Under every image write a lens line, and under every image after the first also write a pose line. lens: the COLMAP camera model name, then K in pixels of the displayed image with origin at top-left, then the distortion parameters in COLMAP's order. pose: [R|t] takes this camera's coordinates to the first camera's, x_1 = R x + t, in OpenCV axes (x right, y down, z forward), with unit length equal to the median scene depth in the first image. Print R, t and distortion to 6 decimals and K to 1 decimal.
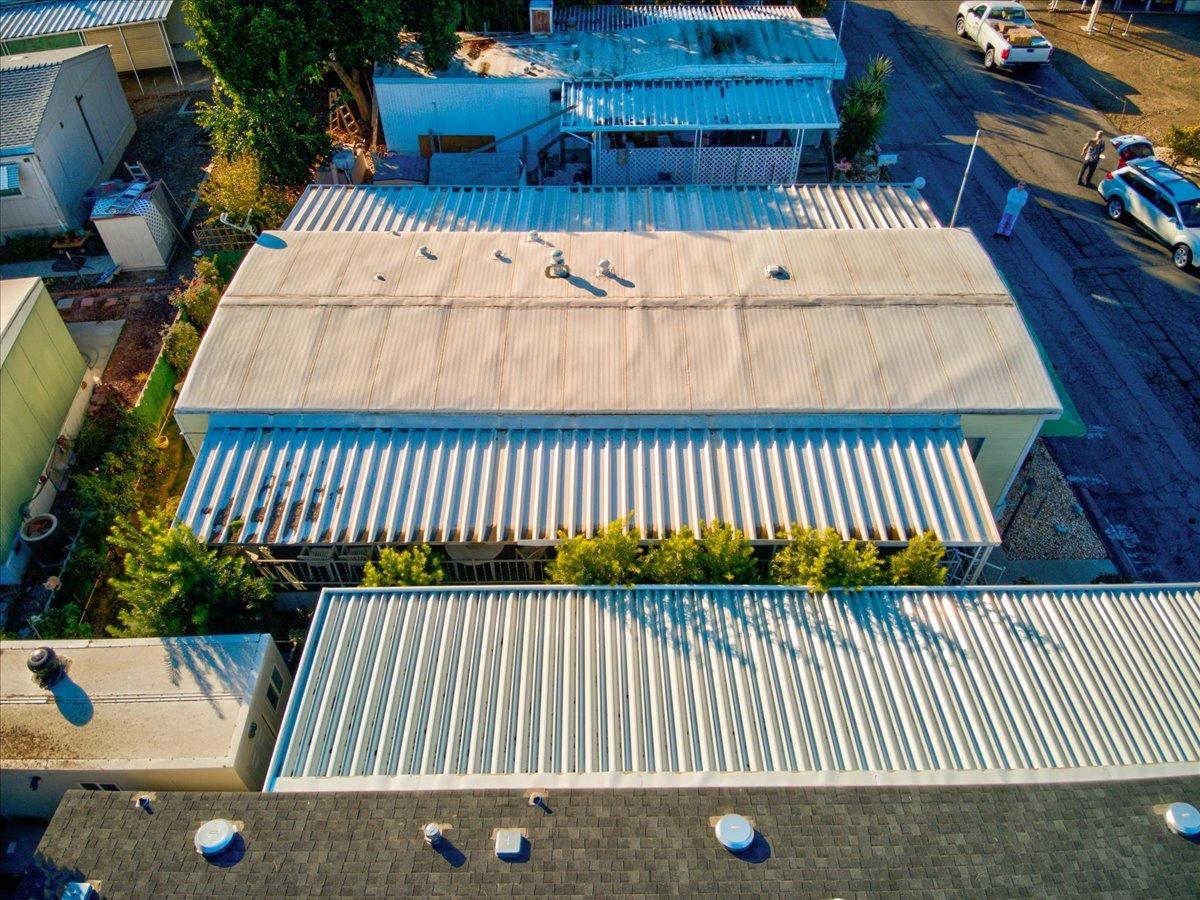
lens RADIAL K [[867.4, 0, 600.0], [0, 867.4, 450.0], [0, 0, 1]] dist [0.129127, -0.255738]
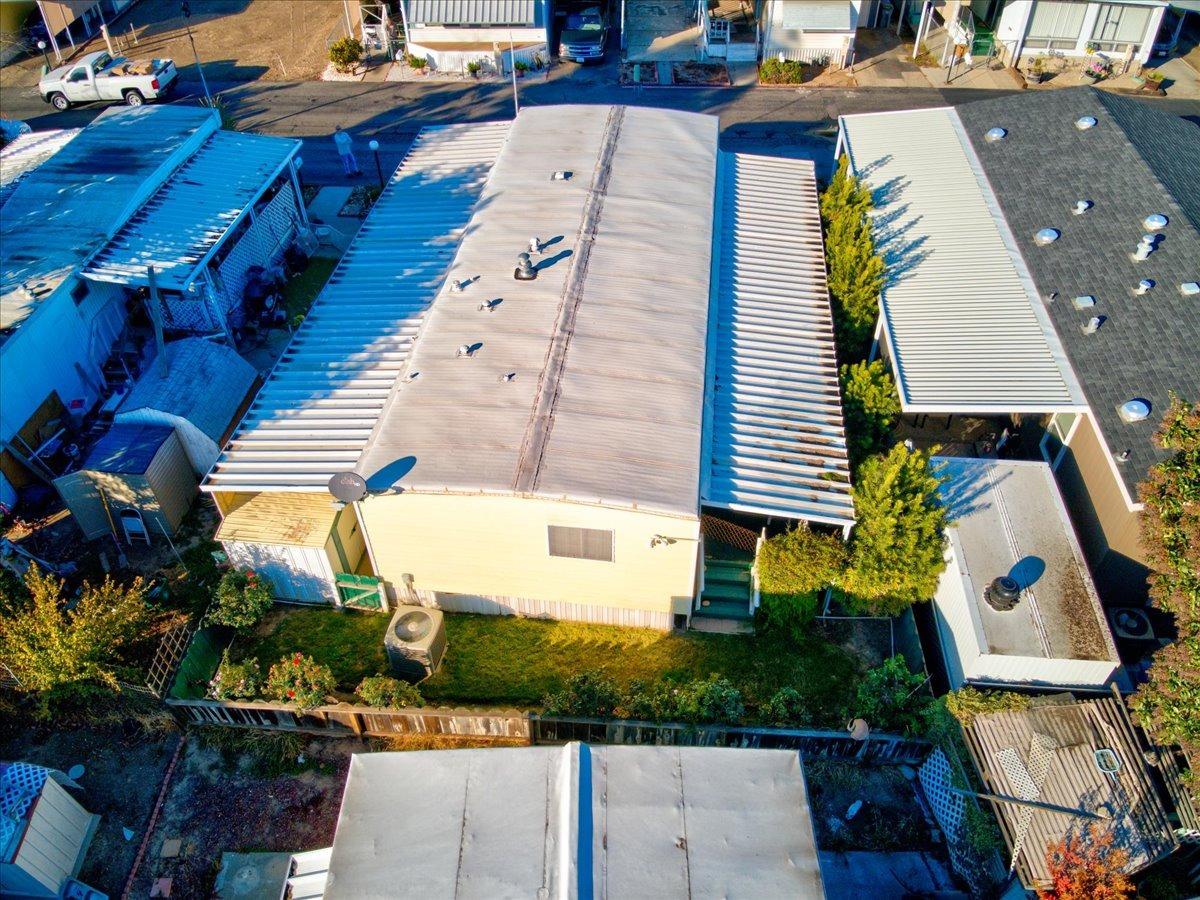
lens RADIAL K [[867.4, 0, 600.0], [0, 867.4, 450.0], [0, 0, 1]] dist [0.129127, -0.255738]
pose [[0.117798, -0.681966, 0.721835, -1.183491], [0.718966, 0.559978, 0.411719, -0.569979], [-0.684990, 0.470475, 0.556275, 0.572399]]
